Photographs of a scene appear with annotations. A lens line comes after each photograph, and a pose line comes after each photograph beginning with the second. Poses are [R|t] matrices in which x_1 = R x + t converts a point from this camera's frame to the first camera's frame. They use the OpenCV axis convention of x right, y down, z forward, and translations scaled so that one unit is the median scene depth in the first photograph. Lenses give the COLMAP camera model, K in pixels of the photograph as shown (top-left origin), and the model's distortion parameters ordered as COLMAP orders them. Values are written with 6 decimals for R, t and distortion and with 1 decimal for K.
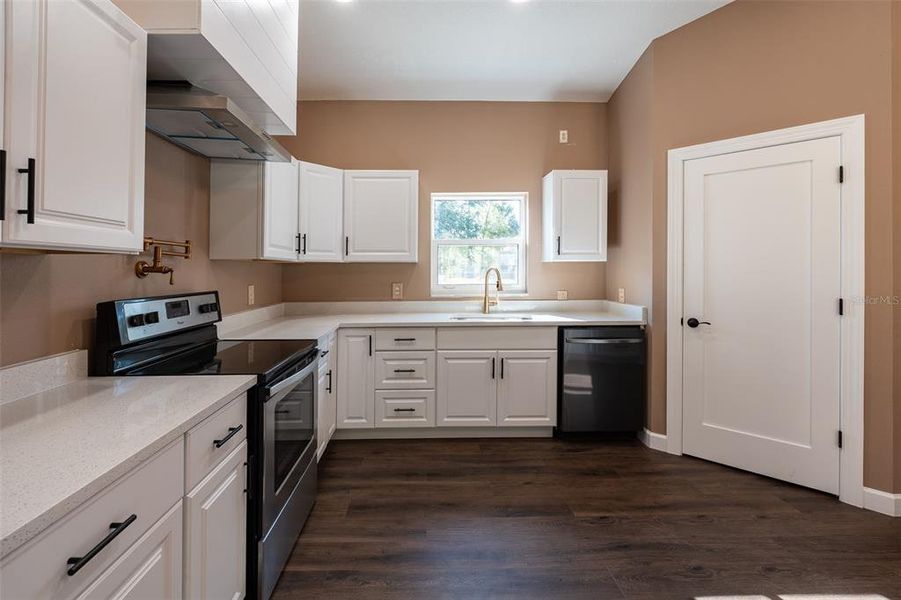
lens RADIAL K [[400.7, 0, 426.1], [0, 400.7, 269.3], [0, 0, 1]] dist [-0.003970, 0.000121]
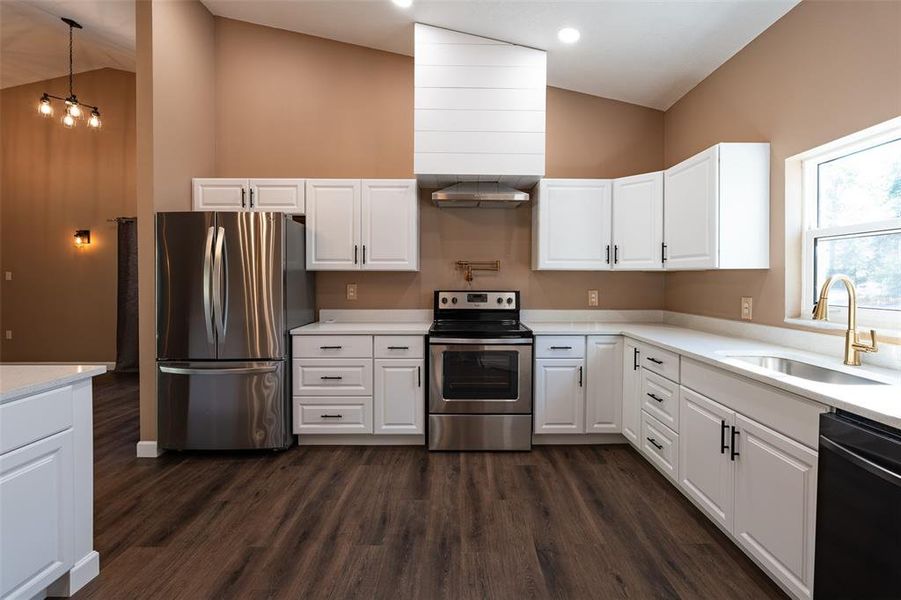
lens RADIAL K [[400.7, 0, 460.7], [0, 400.7, 275.8], [0, 0, 1]] dist [-0.003970, 0.000121]
pose [[0.000080, 0.002044, -0.999998, 0.791005], [-0.003384, 0.999992, 0.002044, -0.005801], [0.999994, 0.003384, 0.000087, 0.580898]]
